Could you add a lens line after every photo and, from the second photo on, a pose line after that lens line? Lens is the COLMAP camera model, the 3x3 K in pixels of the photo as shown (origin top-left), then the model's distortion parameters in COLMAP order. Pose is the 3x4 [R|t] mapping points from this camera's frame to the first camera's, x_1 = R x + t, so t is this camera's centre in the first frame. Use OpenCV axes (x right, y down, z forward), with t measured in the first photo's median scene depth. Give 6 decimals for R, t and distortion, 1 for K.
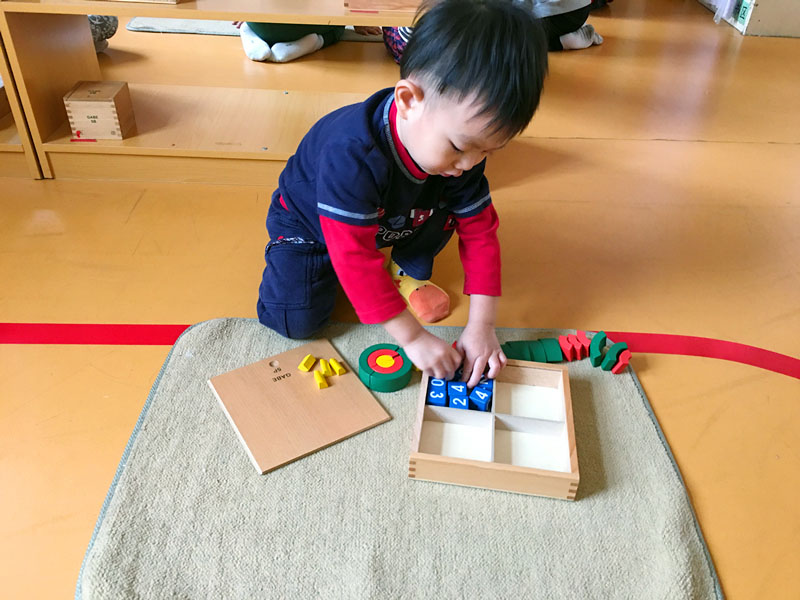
lens RADIAL K [[689.0, 0, 400.0], [0, 689.0, 300.0], [0, 0, 1]] dist [0.041503, -0.097439]
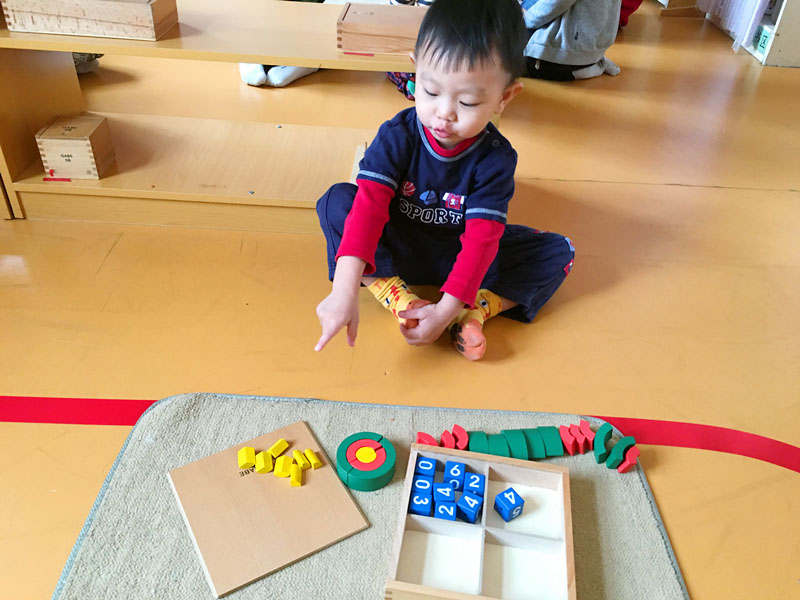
lens RADIAL K [[689.0, 0, 400.0], [0, 689.0, 300.0], [0, 0, 1]] dist [0.041503, -0.097439]
pose [[0.999555, 0.028901, -0.007382, 0.023284], [-0.028919, 0.999579, -0.002287, -0.109789], [0.007313, 0.002499, 0.999970, 0.096474]]
